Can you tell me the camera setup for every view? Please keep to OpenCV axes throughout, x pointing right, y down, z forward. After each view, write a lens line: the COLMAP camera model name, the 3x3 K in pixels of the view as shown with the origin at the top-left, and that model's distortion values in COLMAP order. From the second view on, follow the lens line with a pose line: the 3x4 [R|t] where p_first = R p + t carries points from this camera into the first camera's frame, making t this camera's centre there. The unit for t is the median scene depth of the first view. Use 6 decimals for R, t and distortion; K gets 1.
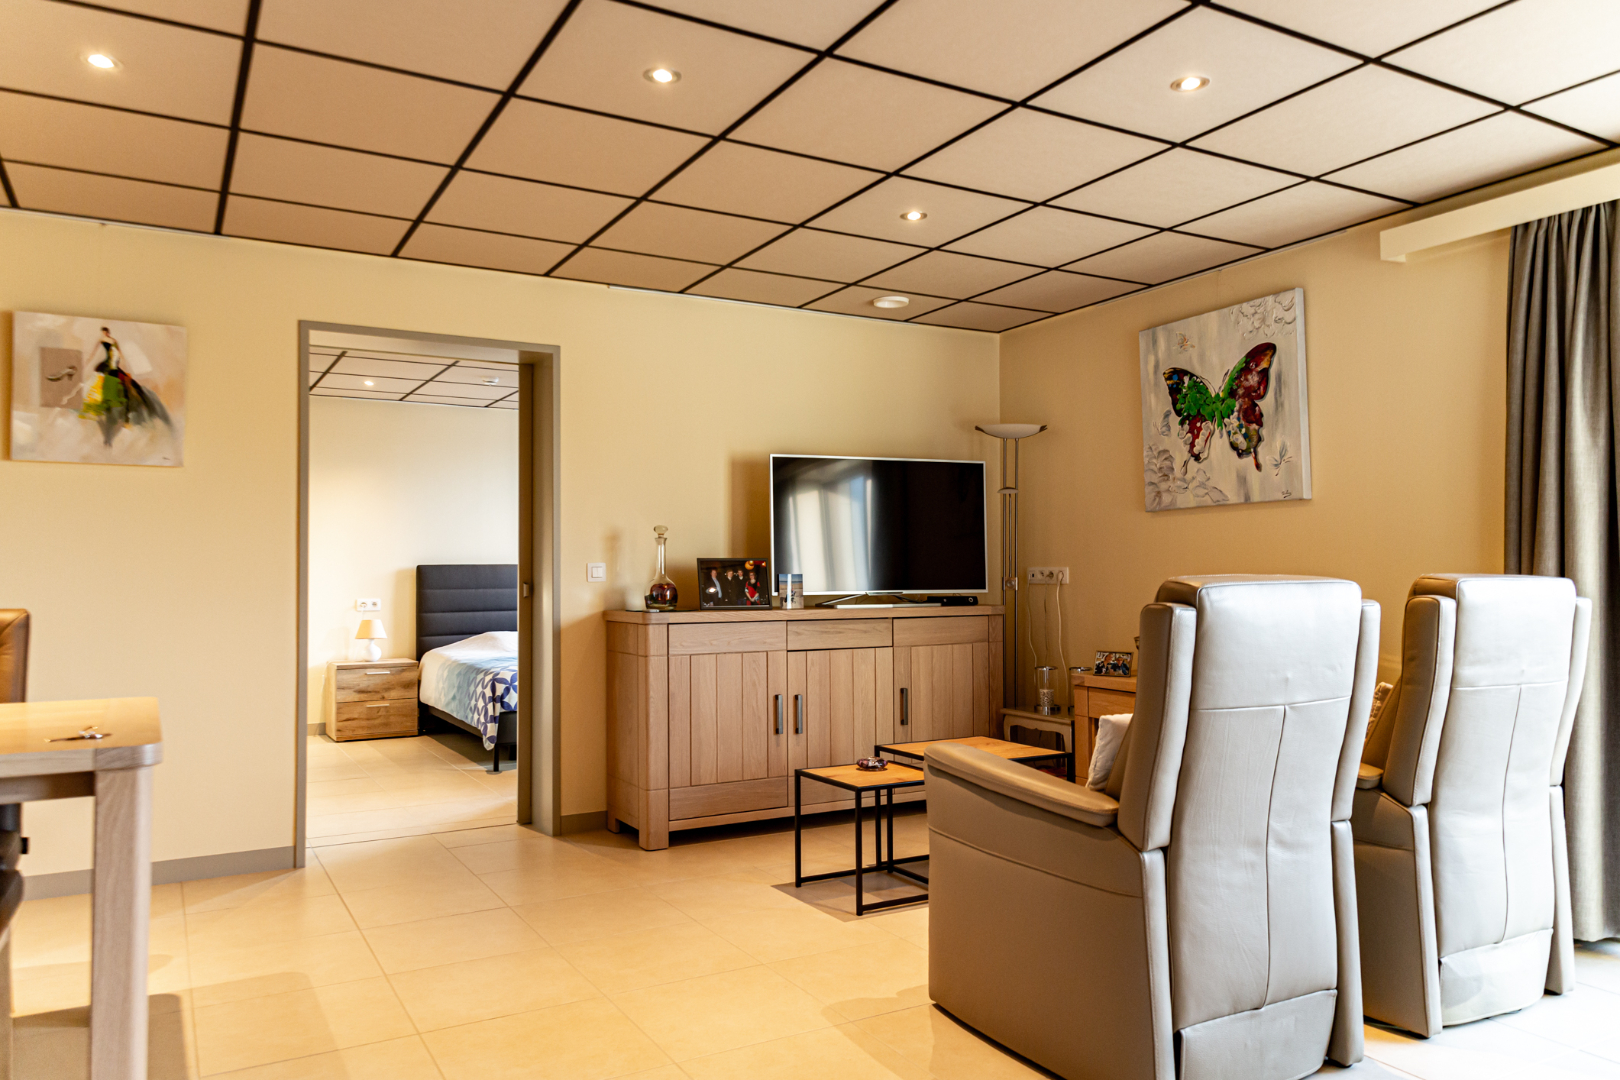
lens RADIAL K [[1131.8, 0, 810.0], [0, 1131.8, 540.0], [0, 0, 1]] dist [0.034509, -0.002165]
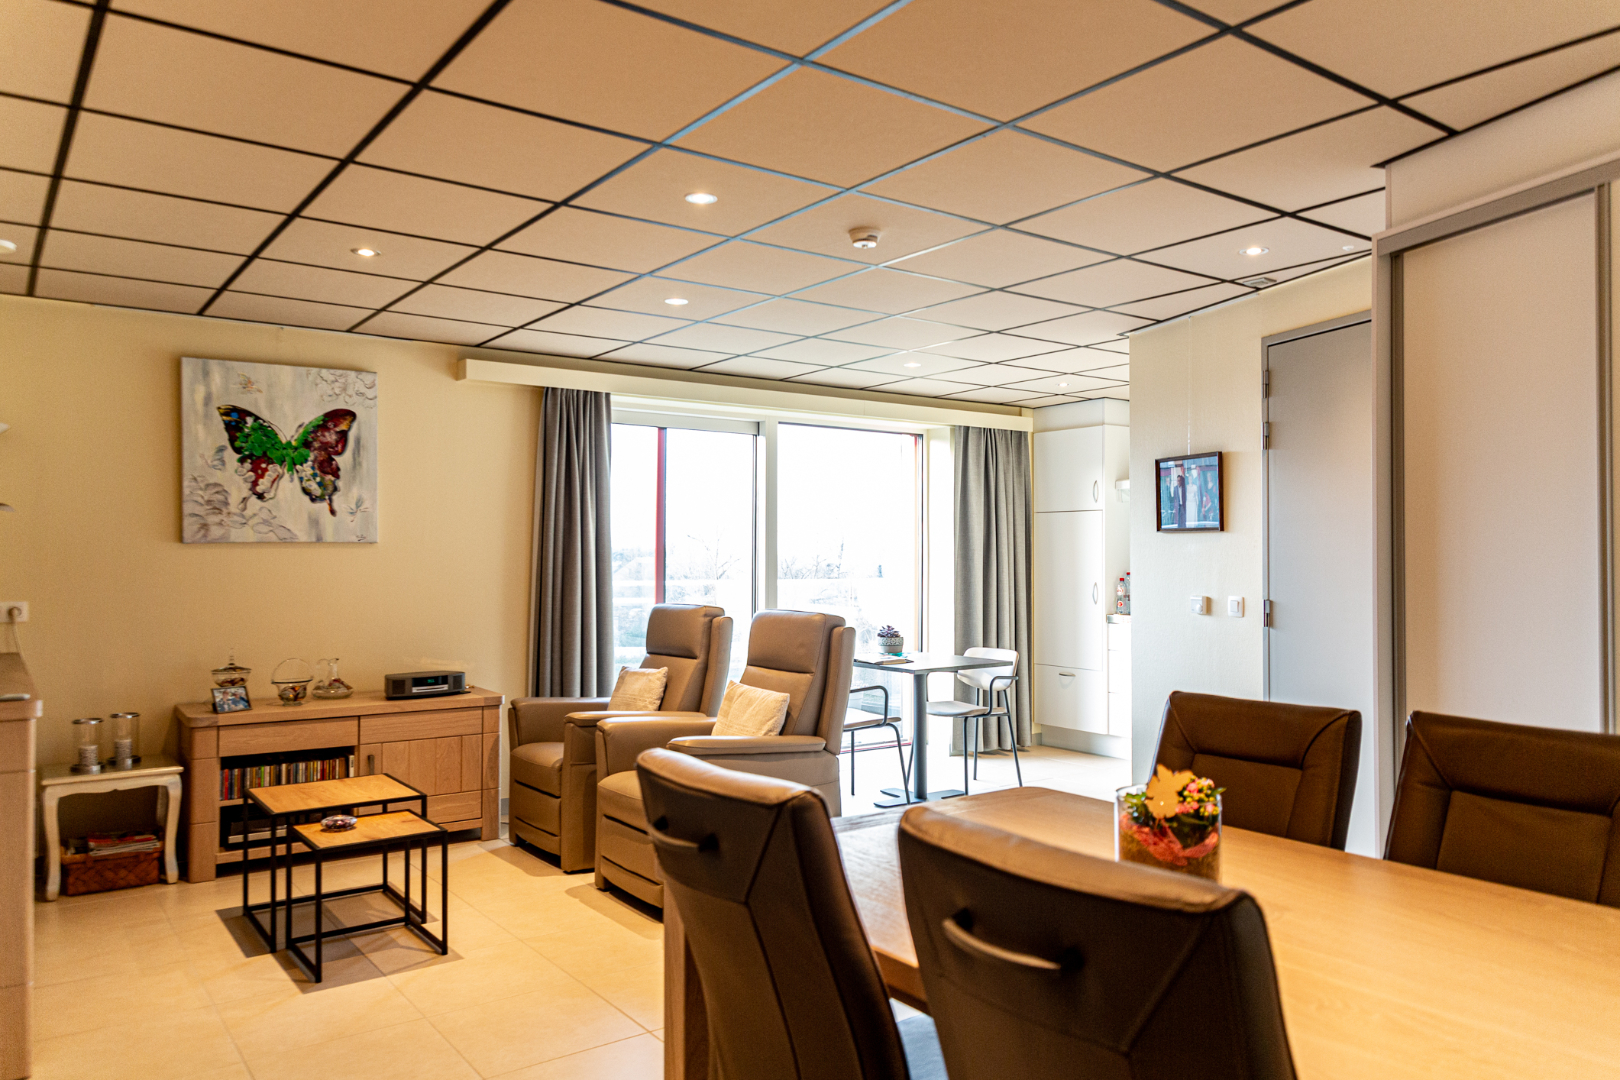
lens RADIAL K [[1131.8, 0, 810.0], [0, 1131.8, 540.0], [0, 0, 1]] dist [0.034509, -0.002165]
pose [[-0.110312, 0.017821, 0.993737, -0.803854], [-0.031531, 0.999273, -0.021420, -0.025576], [-0.993397, -0.033697, -0.109670, 0.623383]]
